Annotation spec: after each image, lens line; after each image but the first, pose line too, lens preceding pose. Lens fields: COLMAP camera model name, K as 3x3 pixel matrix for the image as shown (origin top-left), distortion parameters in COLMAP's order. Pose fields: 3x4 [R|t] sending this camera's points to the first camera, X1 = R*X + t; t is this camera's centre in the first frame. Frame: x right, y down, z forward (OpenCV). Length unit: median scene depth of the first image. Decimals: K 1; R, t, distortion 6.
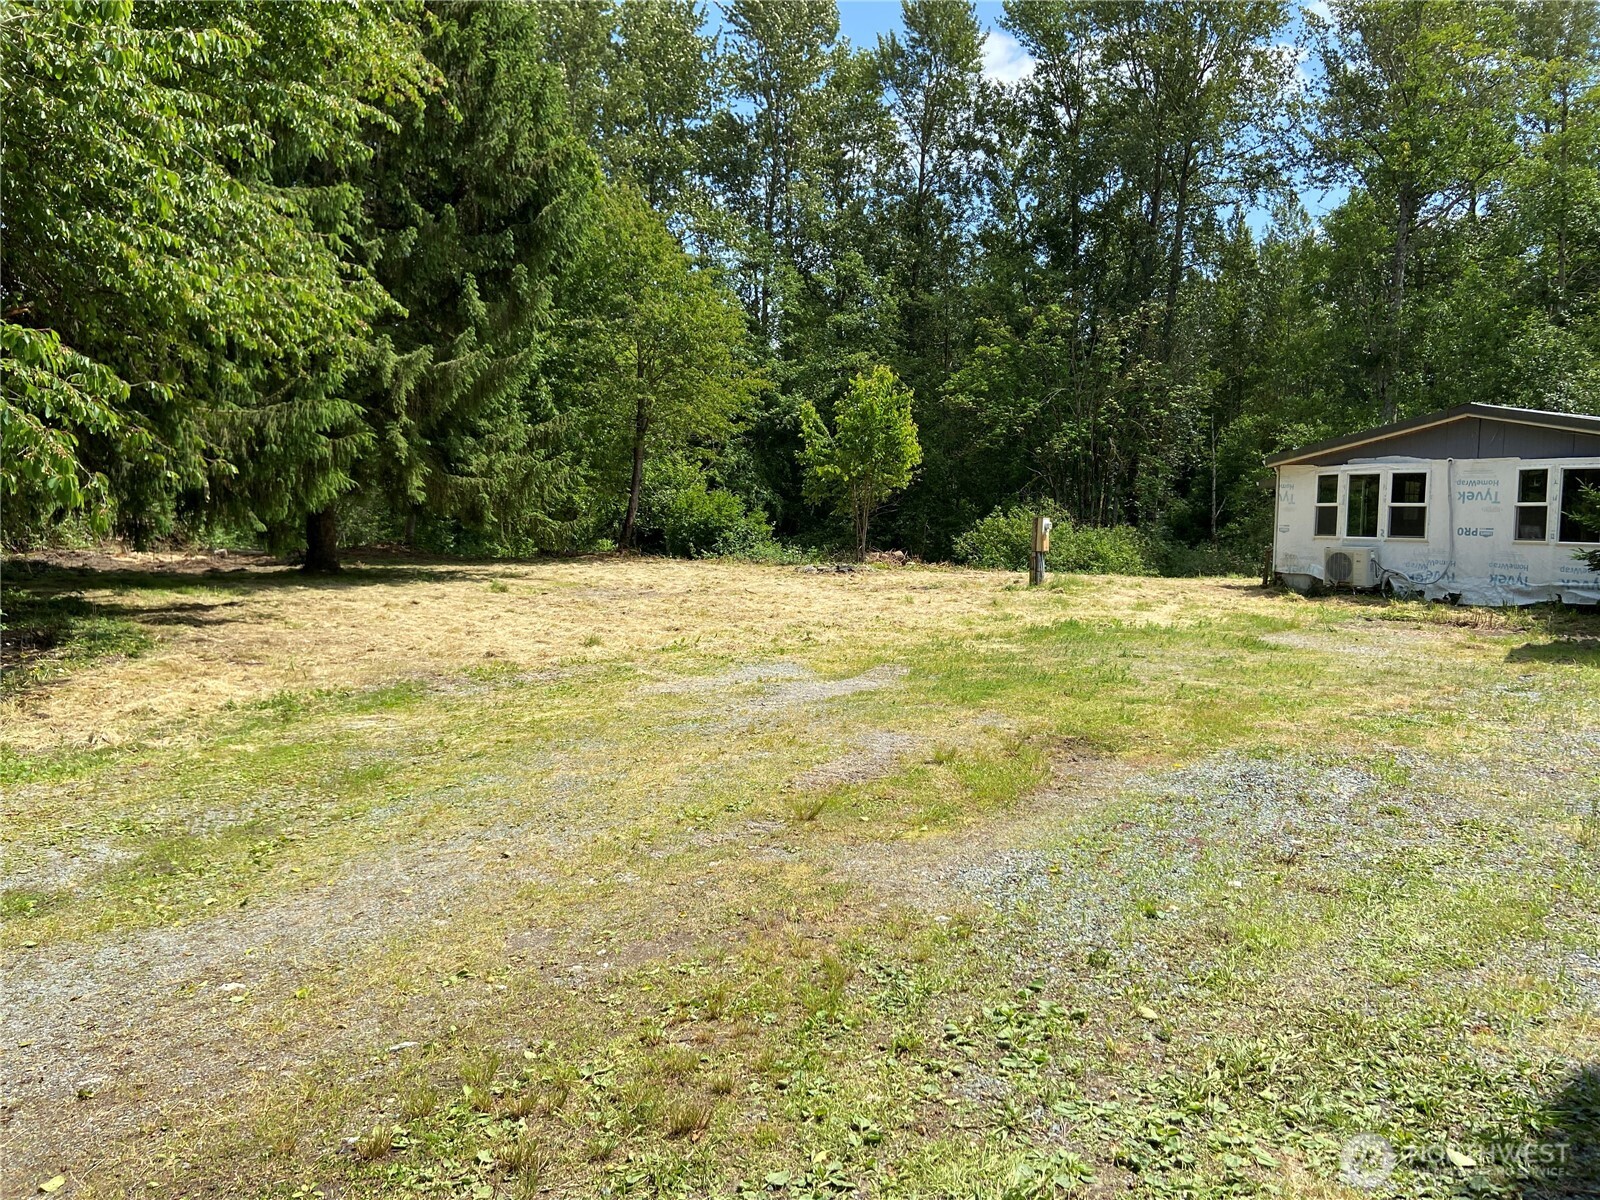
lens RADIAL K [[1213.7, 0, 808.8], [0, 1213.7, 597.2], [0, 0, 1]] dist [0.068540, -0.079478]
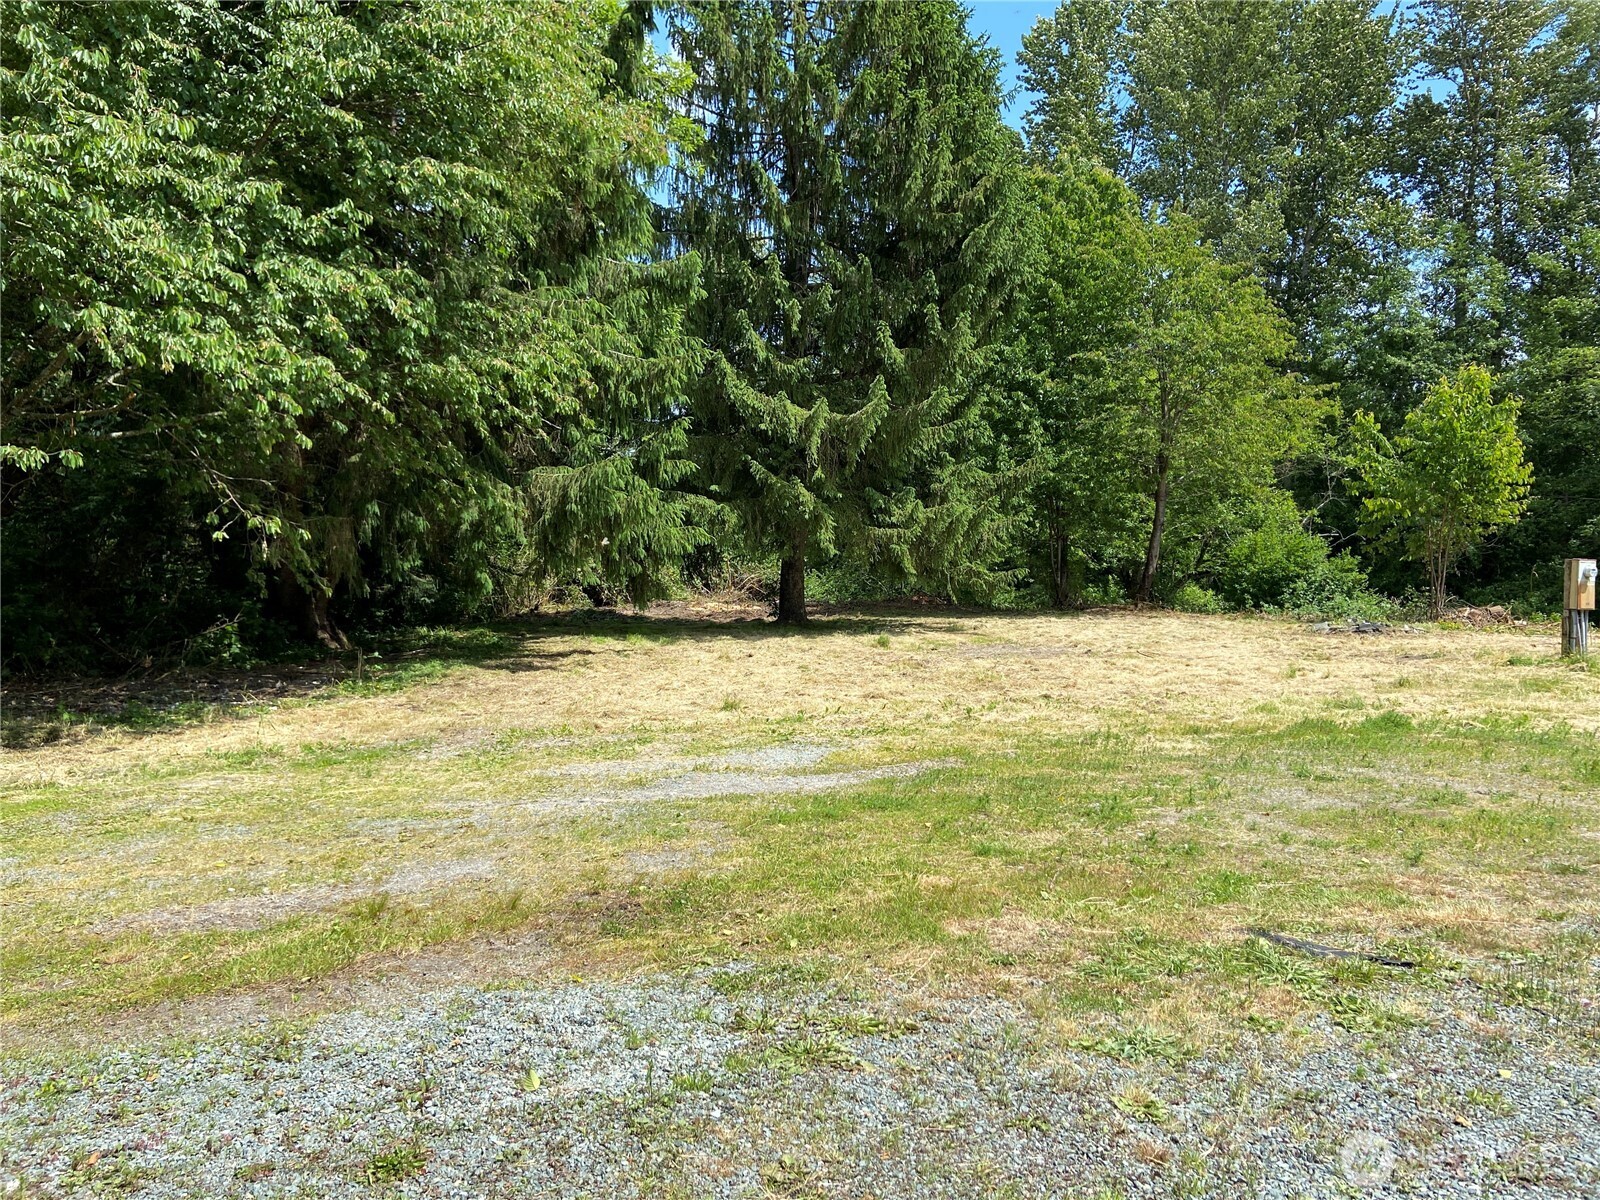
lens RADIAL K [[1213.7, 0, 808.8], [0, 1213.7, 597.2], [0, 0, 1]] dist [0.068540, -0.079478]
pose [[0.820986, 0.003039, -0.570940, 0.199118], [-0.026452, 0.999115, -0.032718, -0.008334], [0.570335, 0.041964, 0.820340, 0.148279]]
